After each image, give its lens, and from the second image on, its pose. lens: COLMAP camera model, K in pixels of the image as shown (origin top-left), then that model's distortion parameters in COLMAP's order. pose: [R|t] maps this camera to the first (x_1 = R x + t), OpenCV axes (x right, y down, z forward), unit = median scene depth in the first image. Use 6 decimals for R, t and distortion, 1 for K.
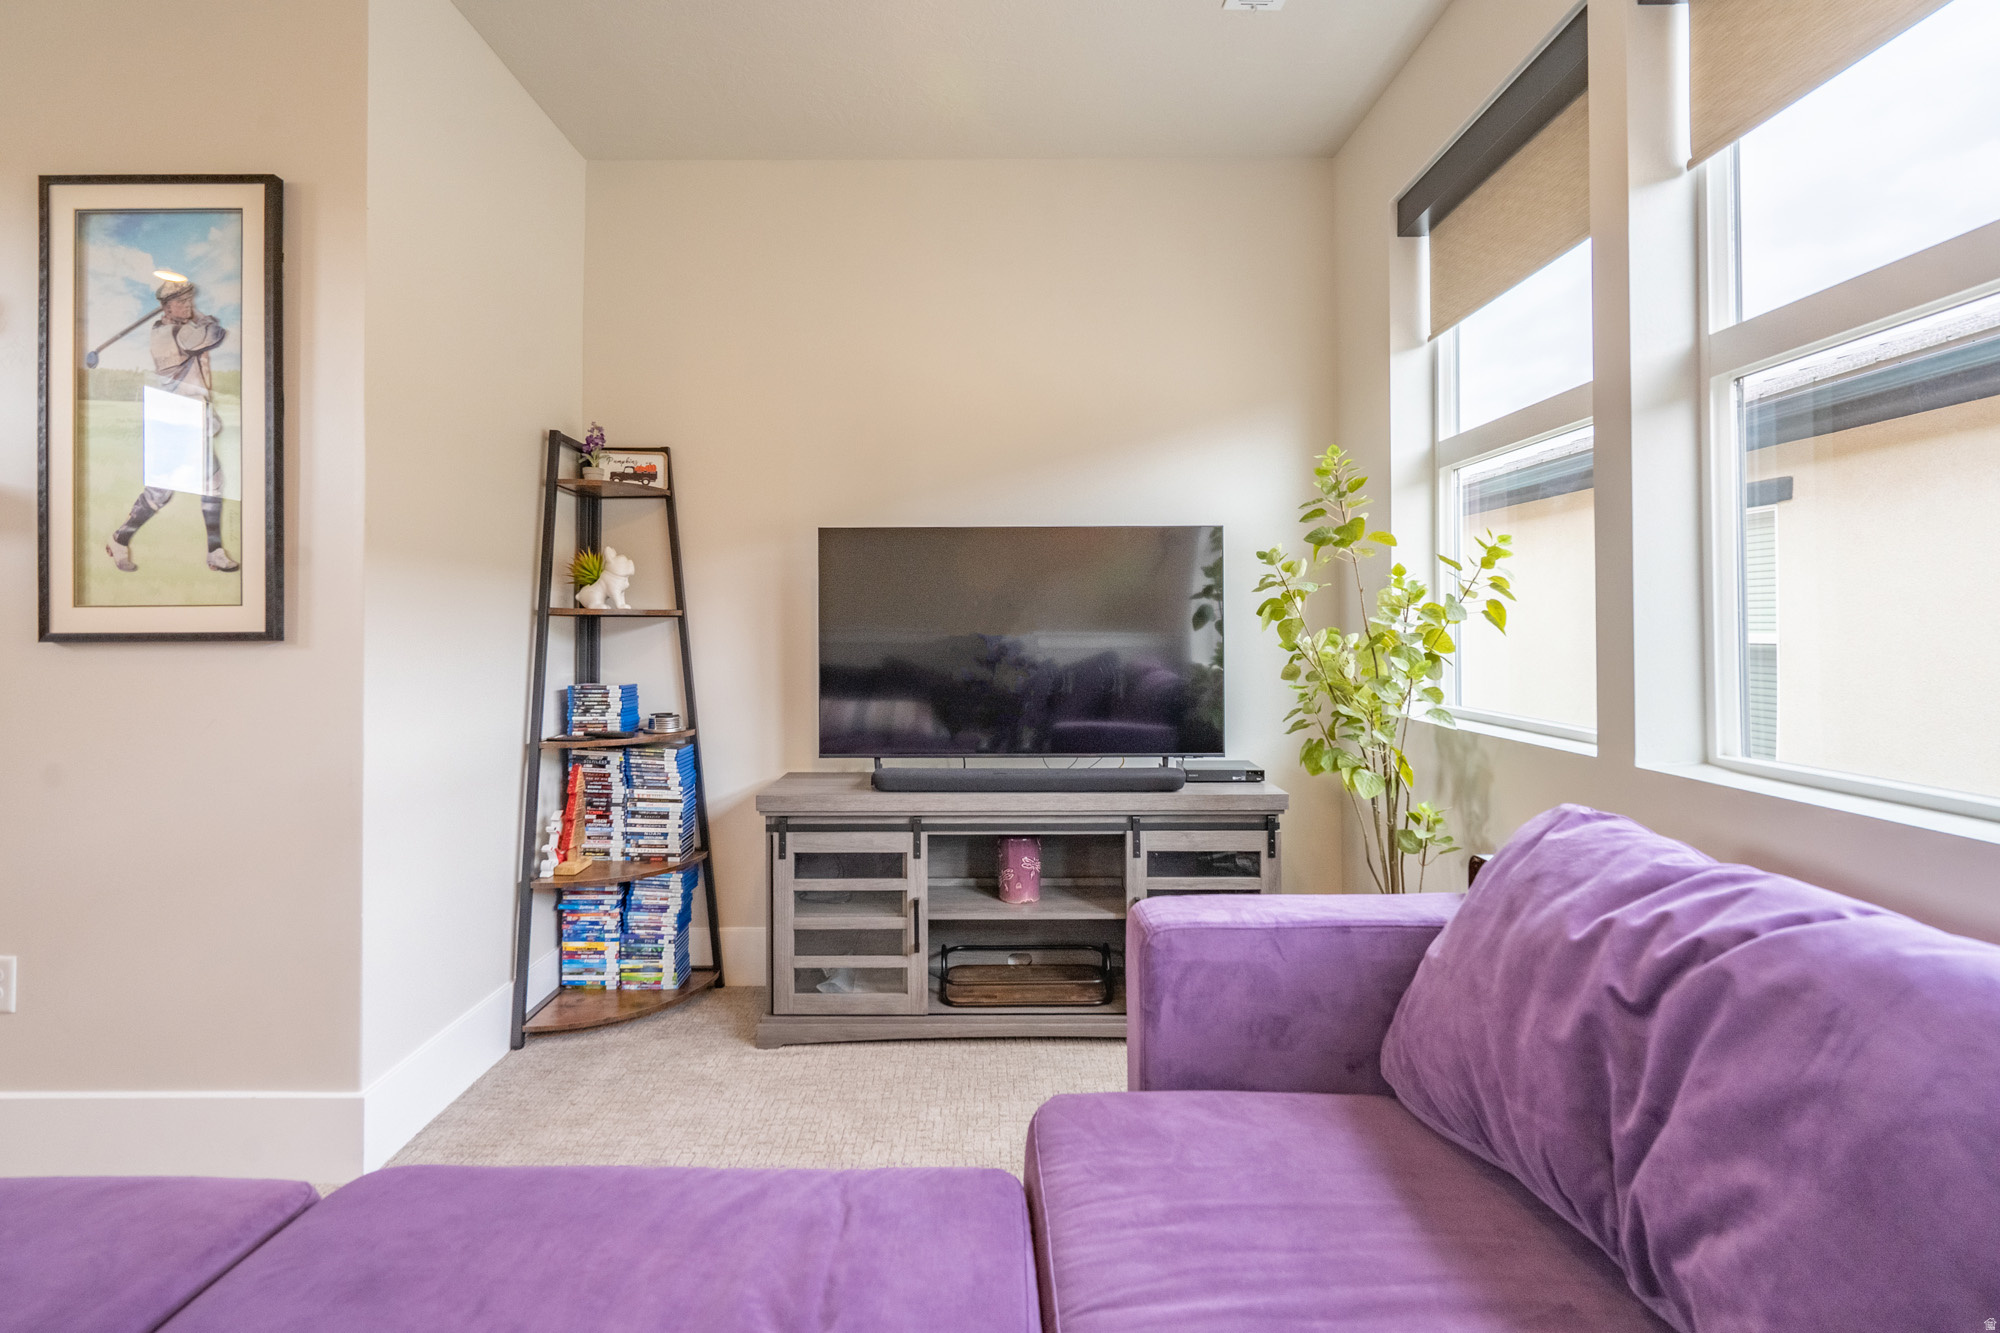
lens RADIAL K [[890.2, 0, 1003.8], [0, 890.2, 671.4], [0, 0, 1]] dist [0.005587, 0.000432]
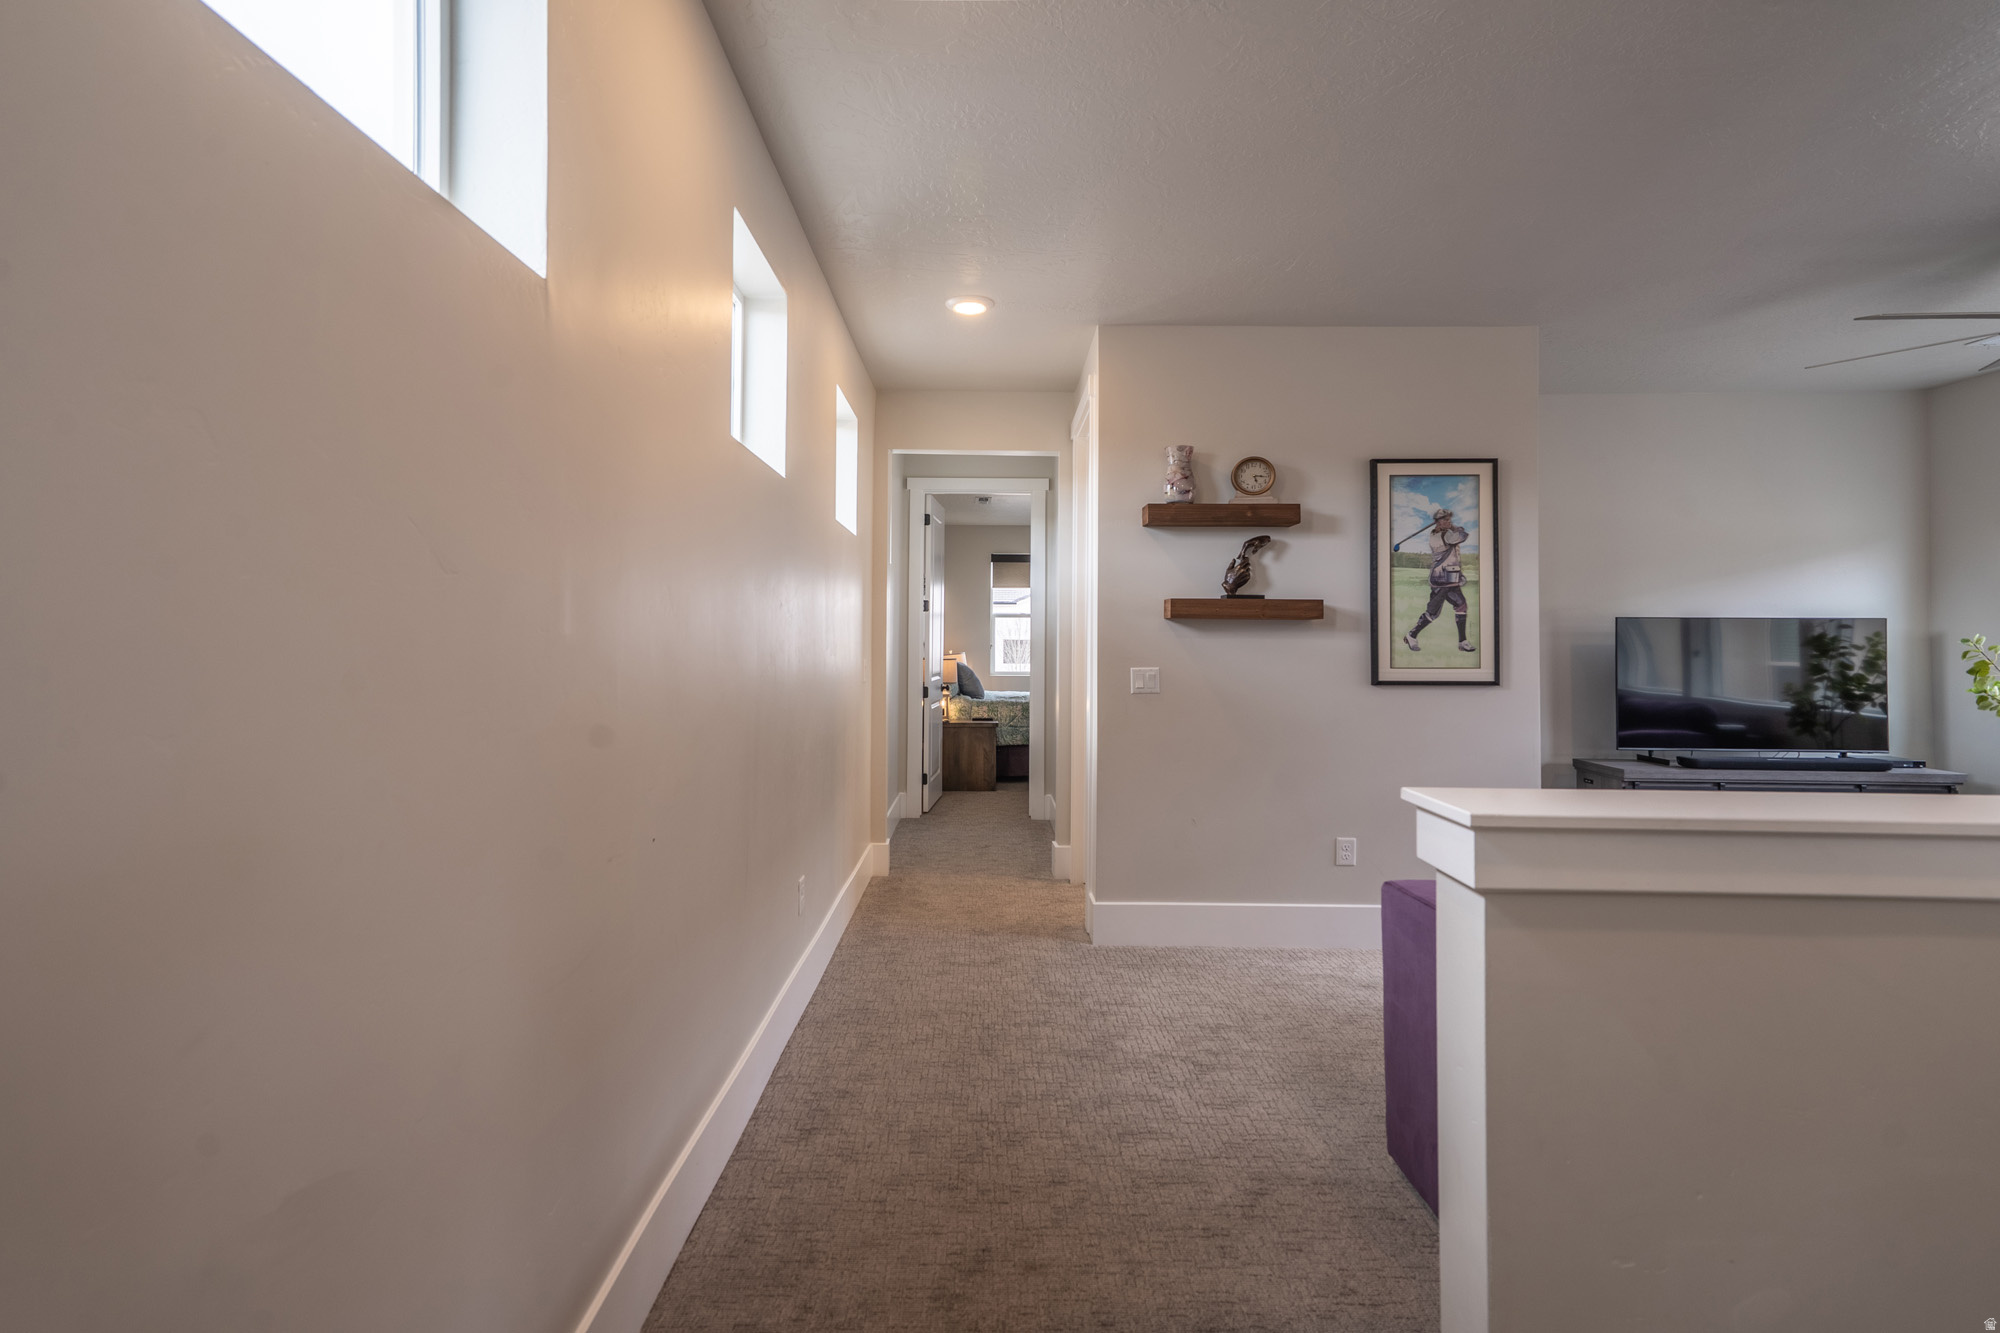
lens RADIAL K [[890.2, 0, 996.2], [0, 890.2, 663.1], [0, 0, 1]] dist [0.005587, 0.000432]
pose [[0.997026, 0.008368, -0.076613, -1.780657], [-0.009193, 0.999903, -0.010422, -0.053678], [0.076518, 0.011096, 0.997006, -1.110173]]
